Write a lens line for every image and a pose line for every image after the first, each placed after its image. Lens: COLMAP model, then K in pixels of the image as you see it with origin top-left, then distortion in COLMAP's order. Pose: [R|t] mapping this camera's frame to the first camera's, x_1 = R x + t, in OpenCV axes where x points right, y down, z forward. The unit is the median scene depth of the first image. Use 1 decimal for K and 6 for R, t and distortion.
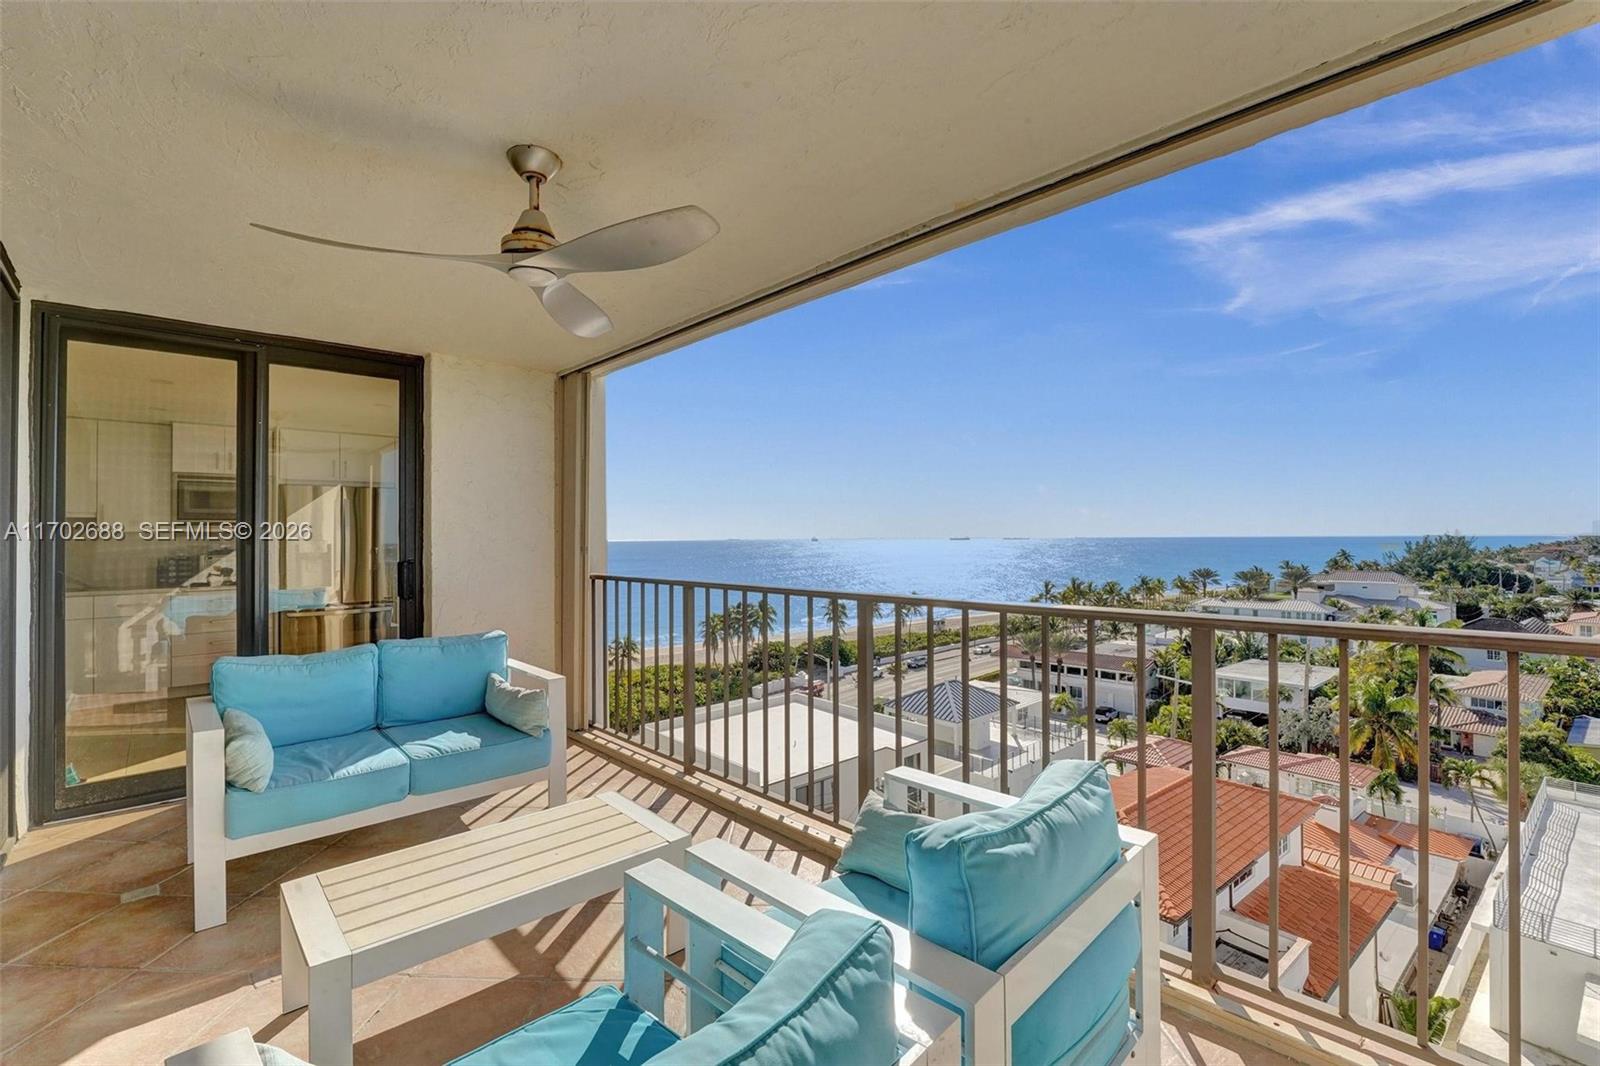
lens RADIAL K [[683.0, 0, 800.0], [0, 683.0, 525.7], [0, 0, 1]] dist [-0.024922, 0.000641]
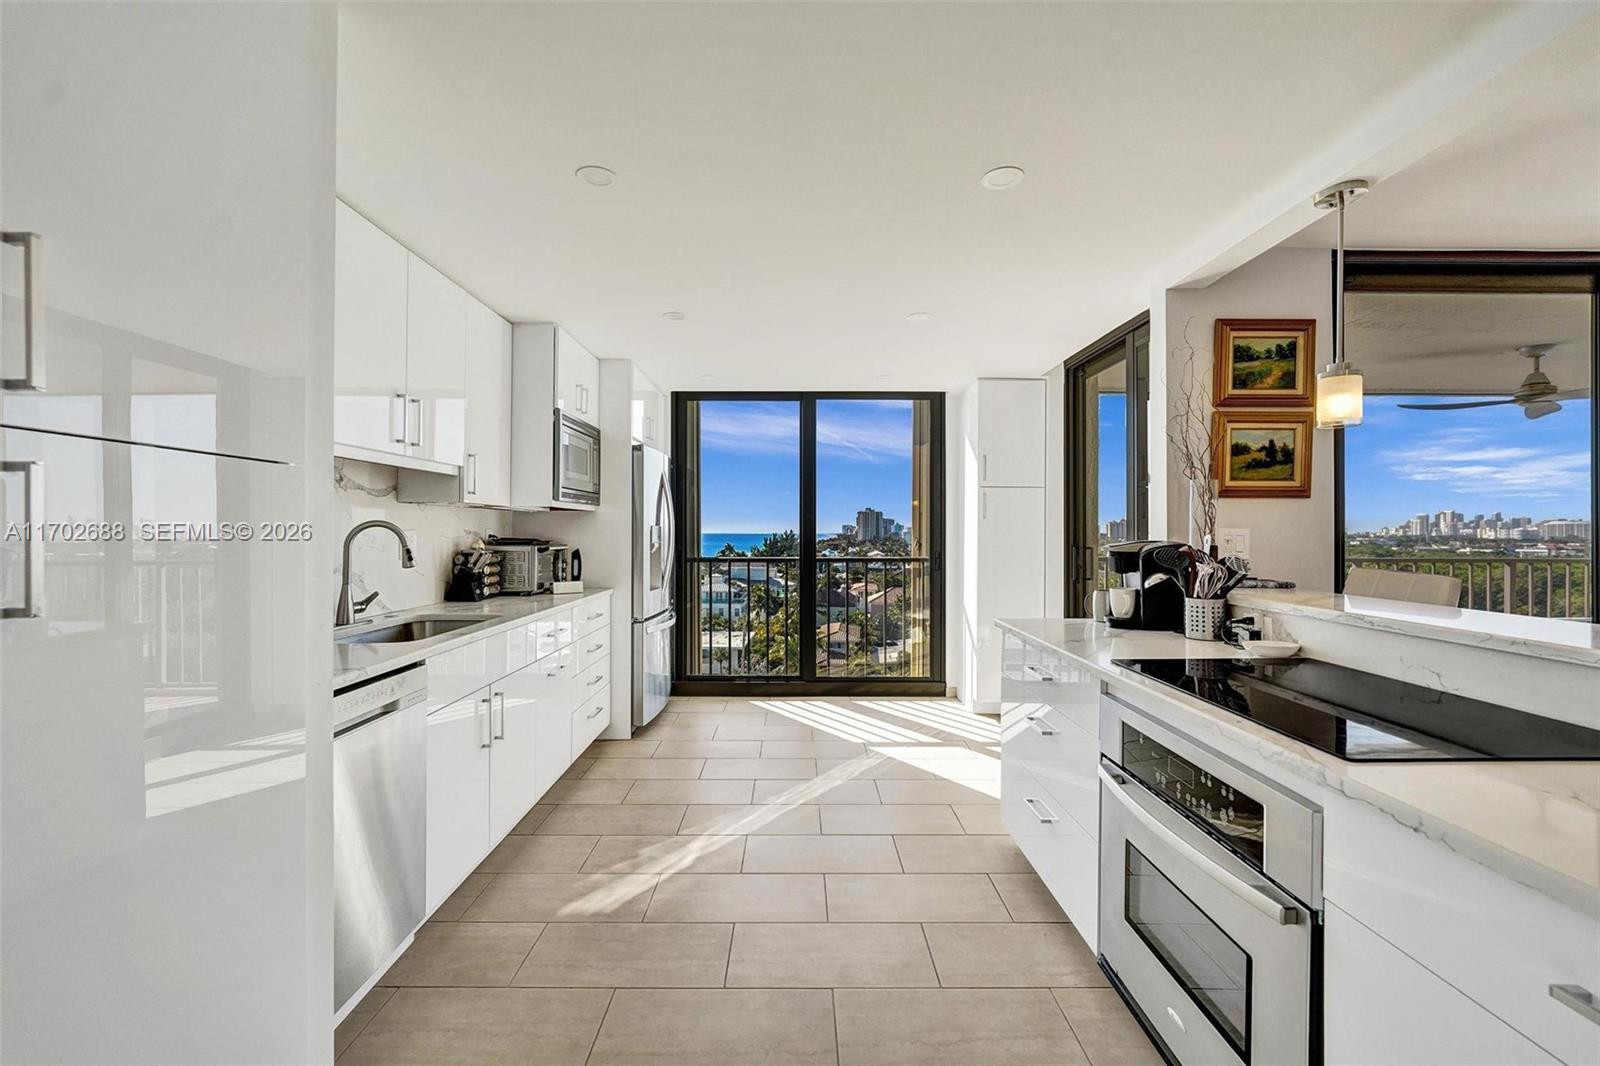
lens RADIAL K [[656.7, 0, 794.3], [0, 656.7, 528.3], [0, 0, 1]] dist [-0.010983, -0.000007]
pose [[0.694684, 0.012848, 0.719200, -1.490571], [-0.020050, 0.999798, 0.001505, 0.026781], [-0.719035, -0.015465, 0.694801, 0.540882]]
